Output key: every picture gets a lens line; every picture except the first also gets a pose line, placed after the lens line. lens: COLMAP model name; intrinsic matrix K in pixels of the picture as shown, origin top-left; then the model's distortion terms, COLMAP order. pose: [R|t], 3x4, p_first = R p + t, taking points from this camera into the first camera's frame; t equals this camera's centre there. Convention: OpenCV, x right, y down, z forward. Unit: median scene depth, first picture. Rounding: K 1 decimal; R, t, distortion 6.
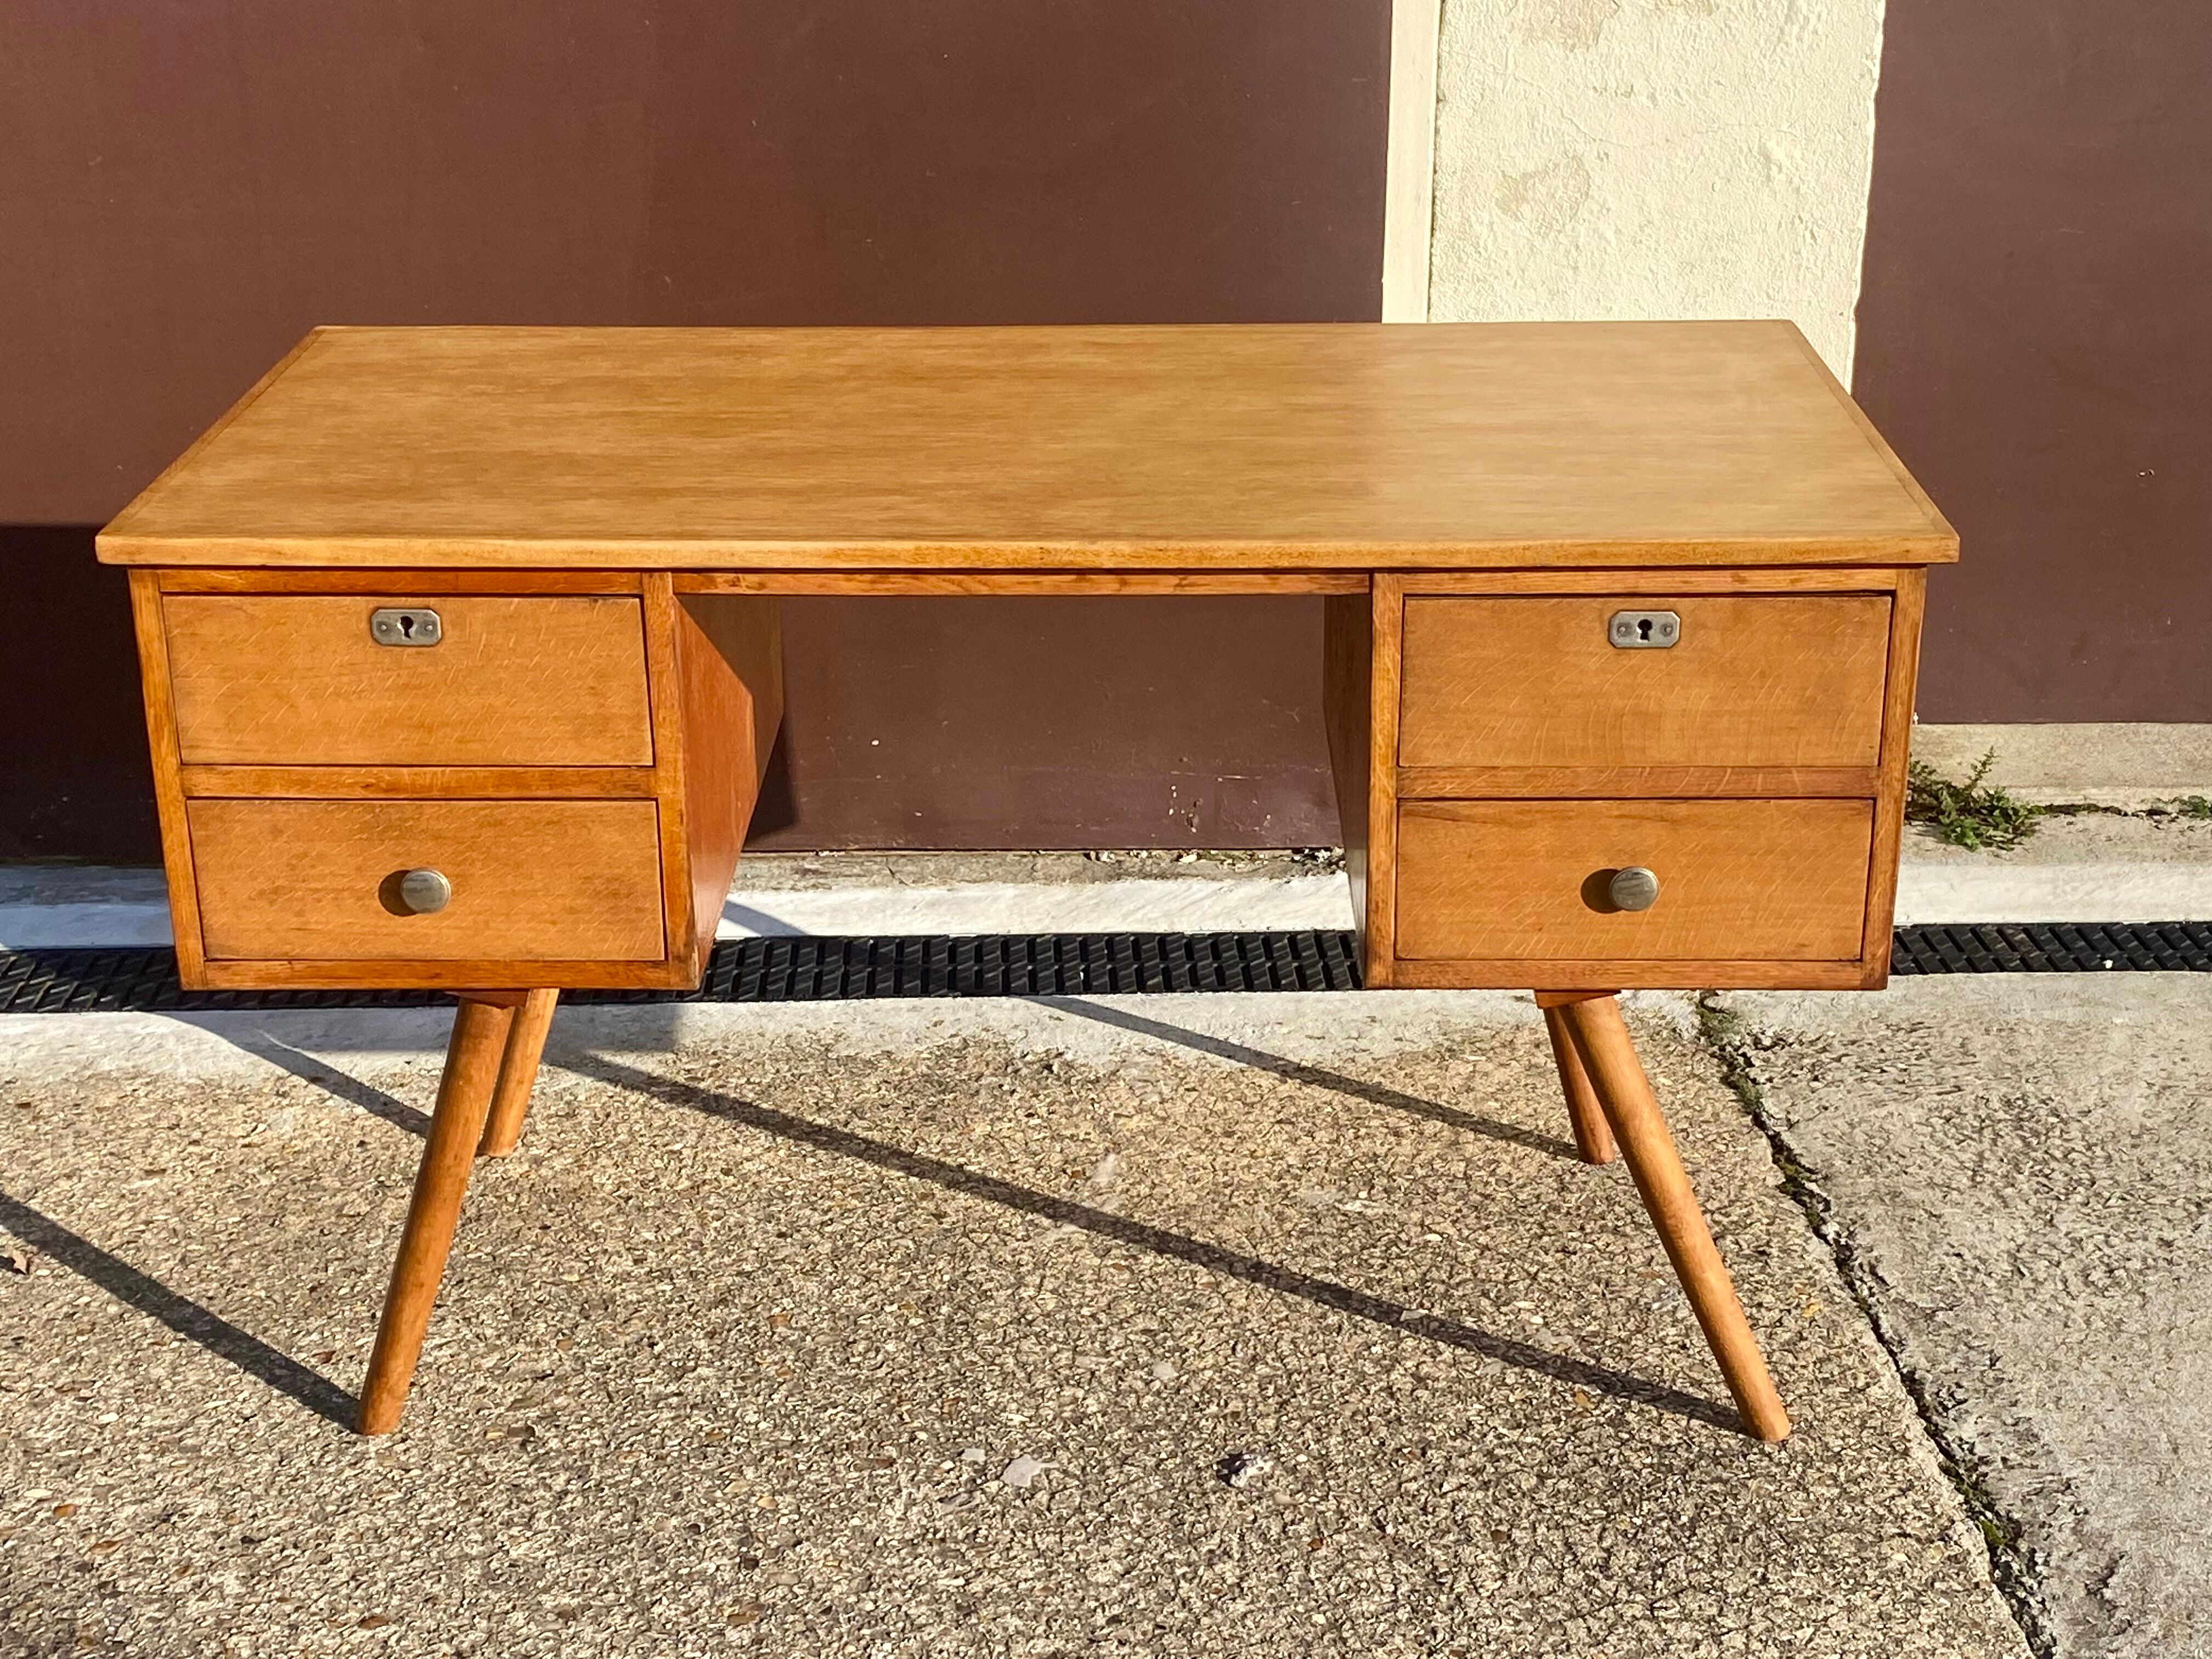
lens RADIAL K [[3249.5, 0, 1088.2], [0, 3249.5, 771.9], [0, 0, 1]] dist [0.093818, 0.000000]
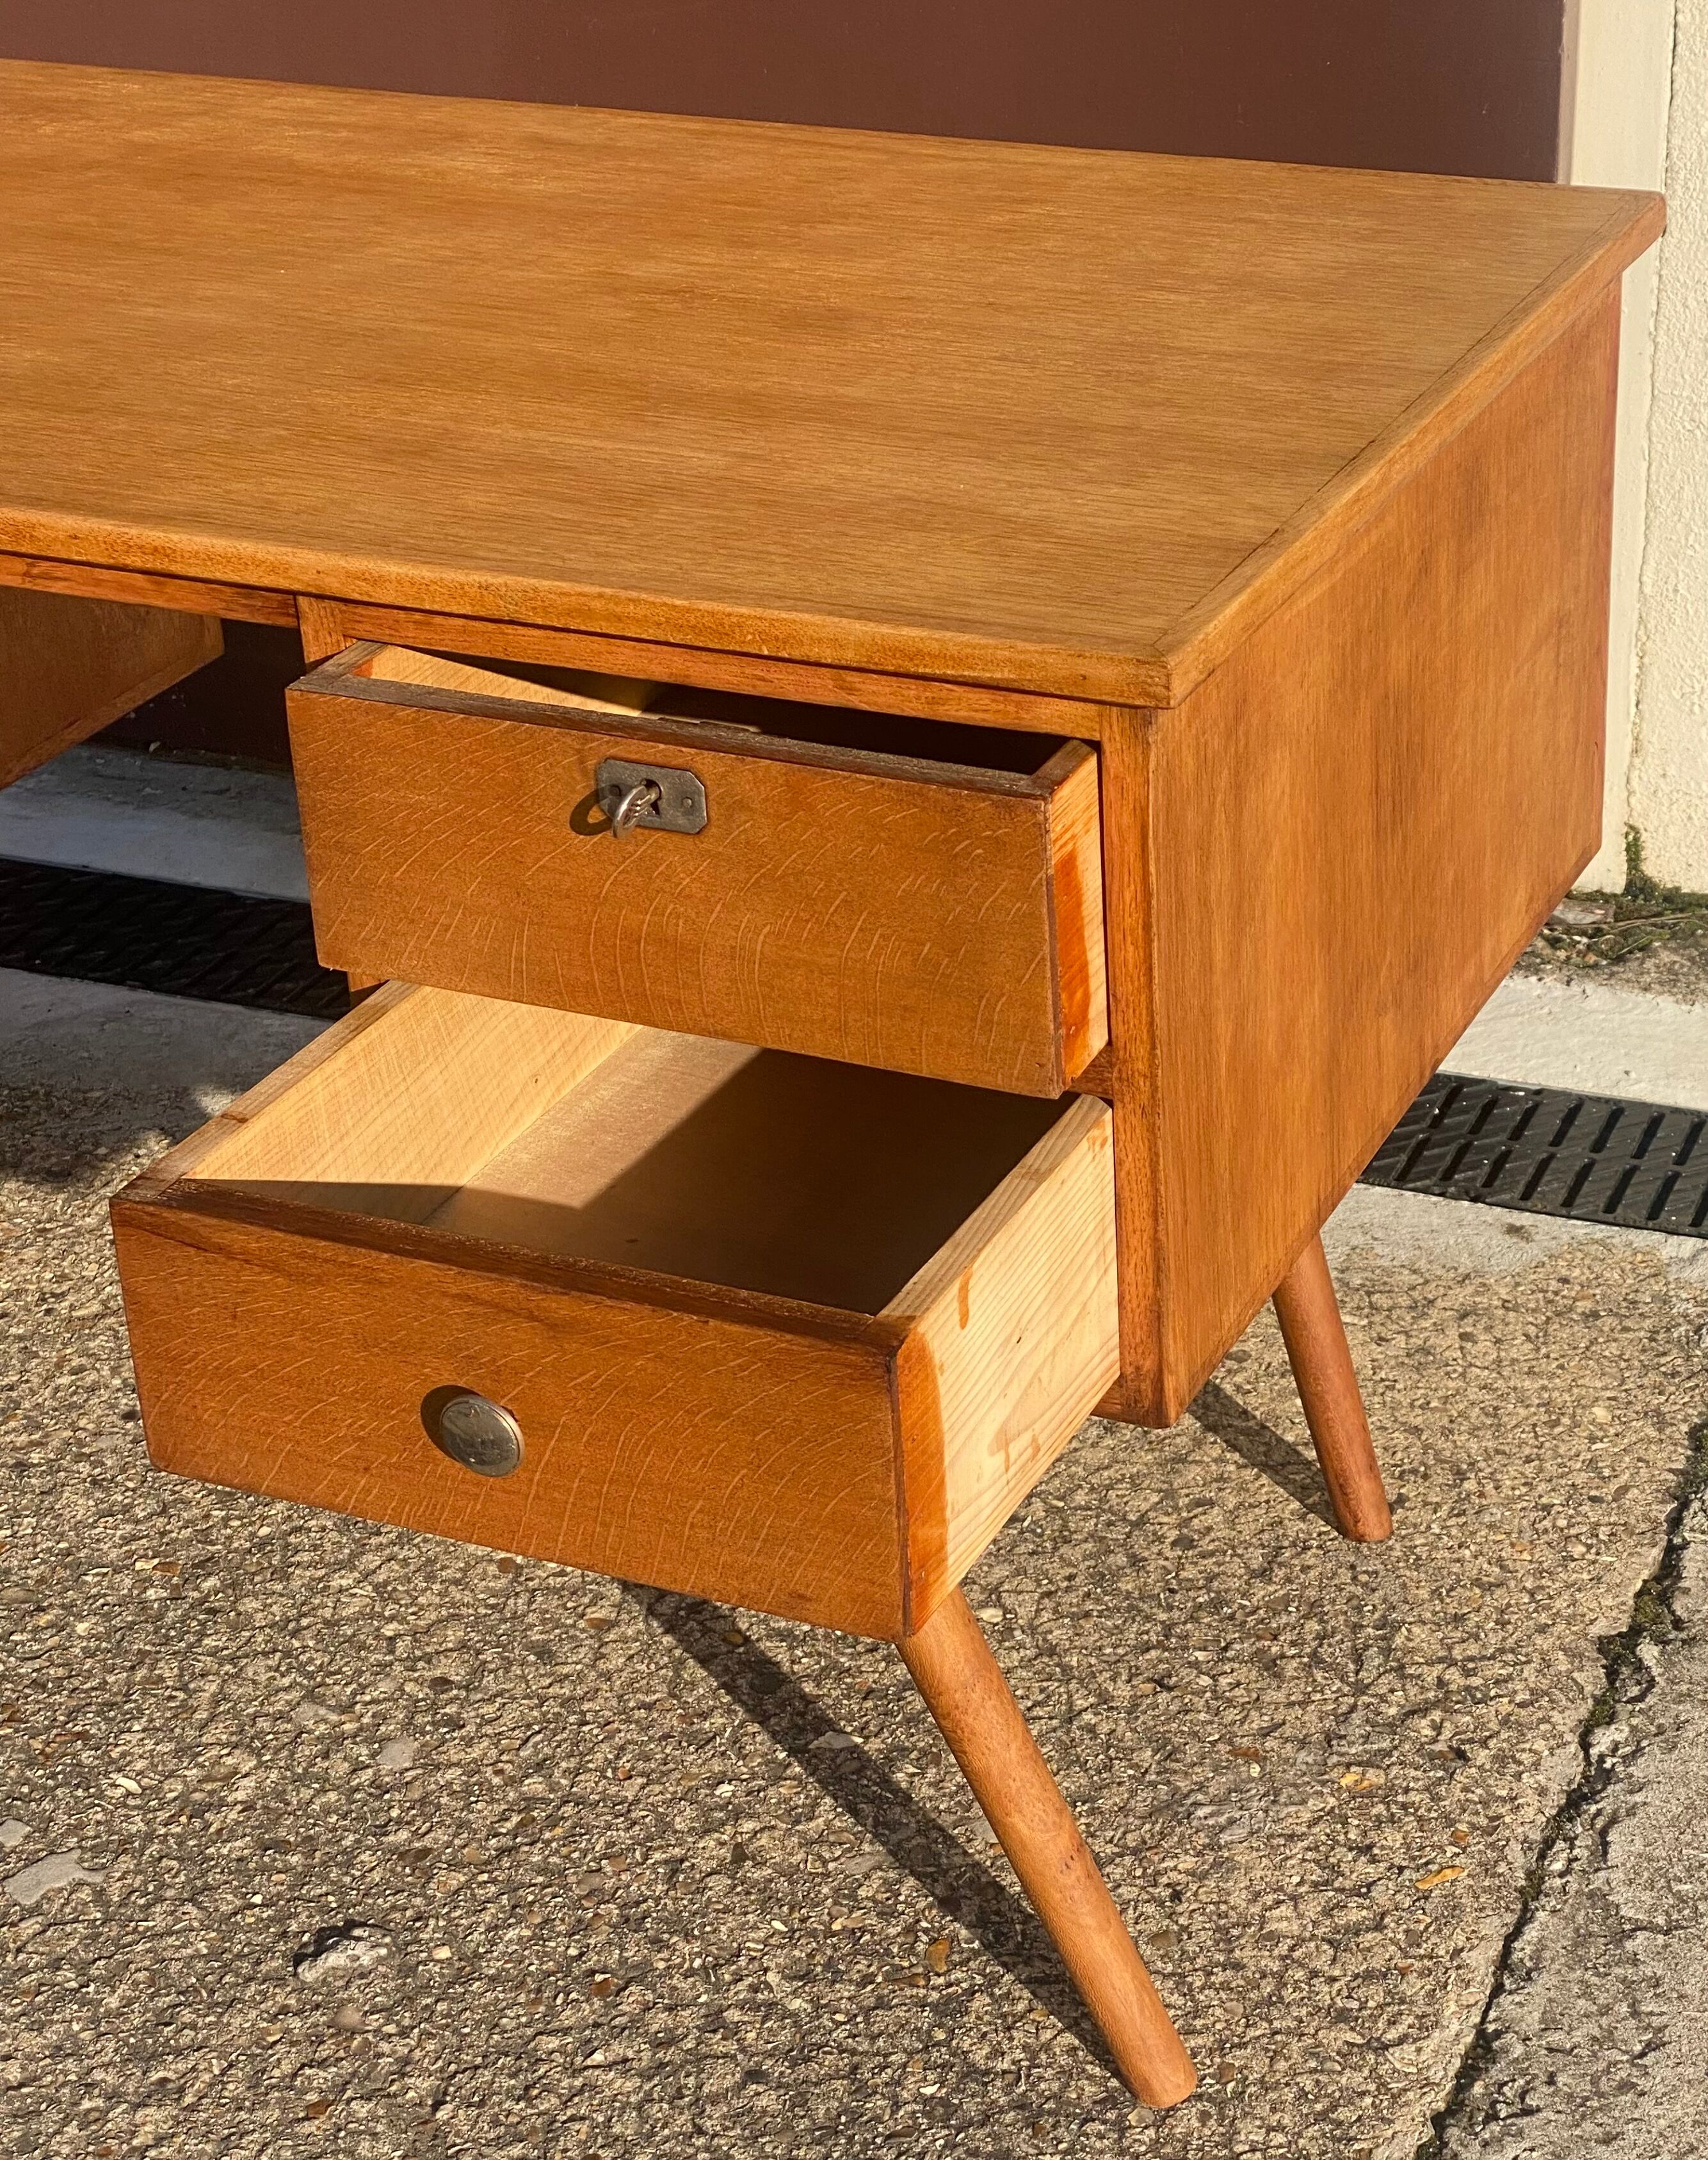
lens RADIAL K [[4043.6, 0, 1012.6], [0, 4043.6, 978.8], [0, 0, 1]] dist [0.135987, 0.000000]
pose [[0.920412, 0.149872, -0.361083, 0.412753], [-0.110754, 0.985723, 0.126820, -0.086112], [0.374935, -0.076735, 0.923870, 0.314799]]
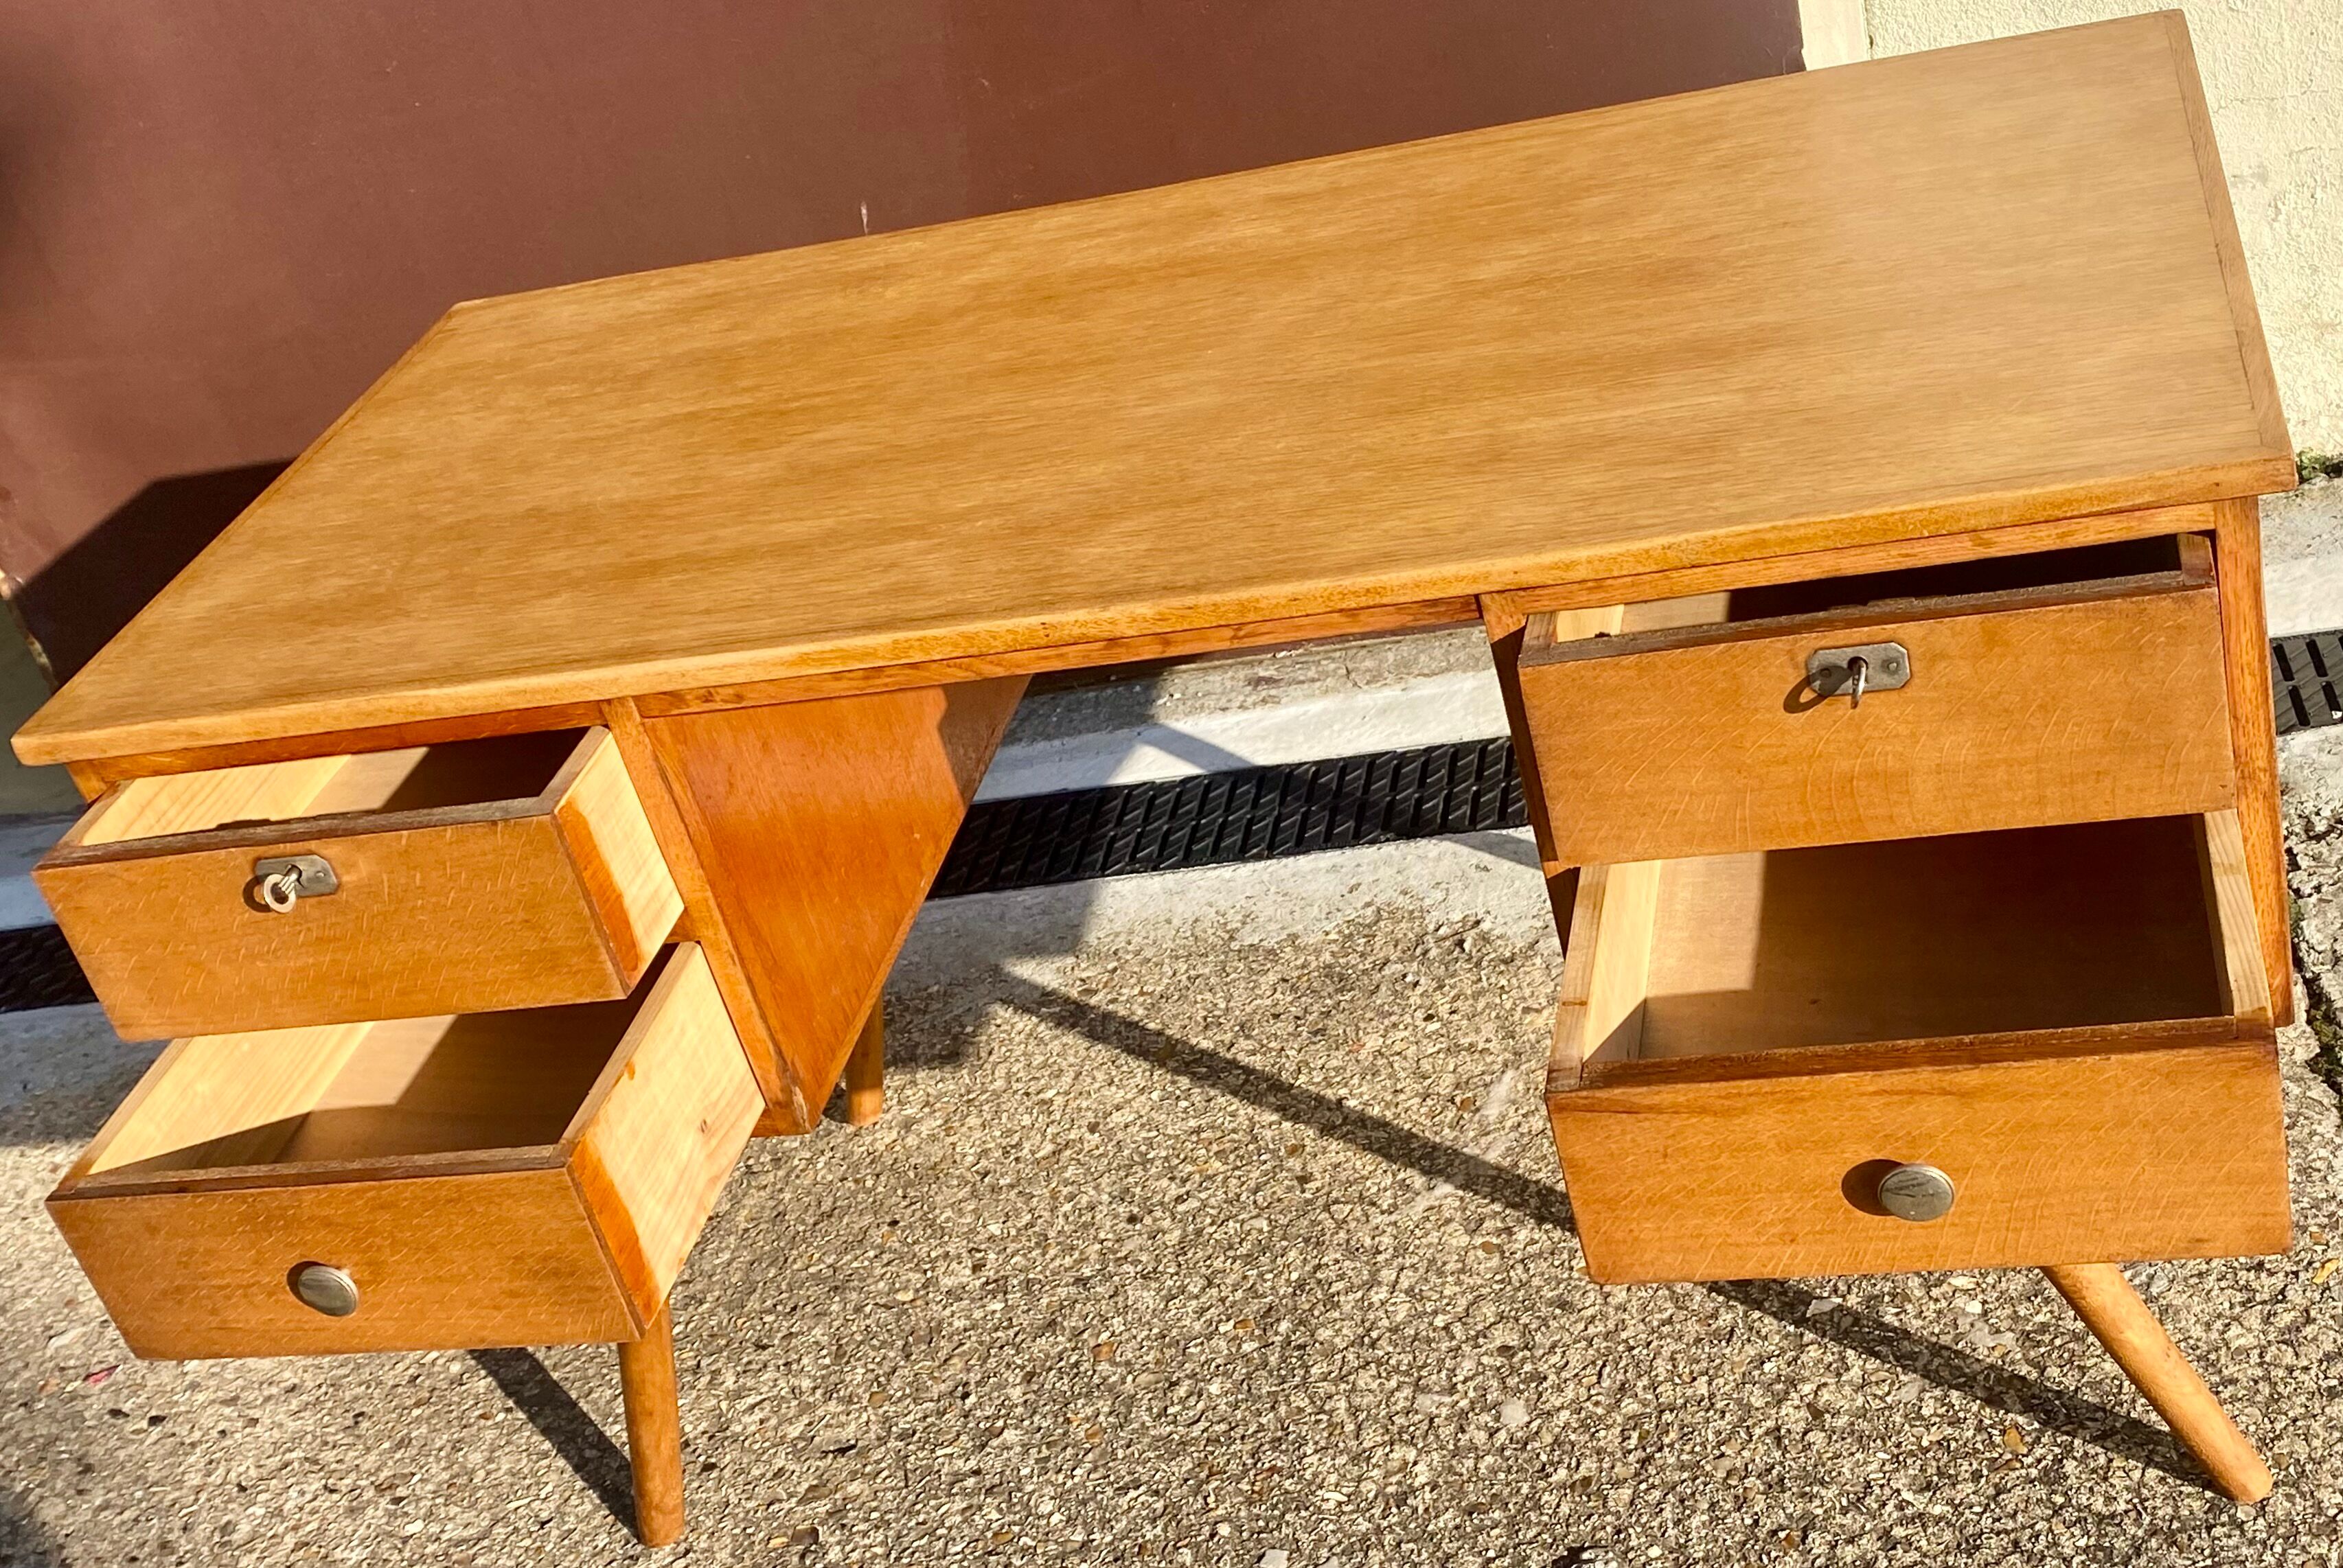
lens RADIAL K [[2848.8, 0, 1232.4], [0, 2848.8, 715.8], [0, 0, 1]] dist [0.036844, 0.000000]
pose [[0.957776, -0.111837, -0.264872, 0.174186], [0.155975, 0.976011, 0.151904, -0.121510], [0.241529, -0.186803, 0.952244, 0.310597]]
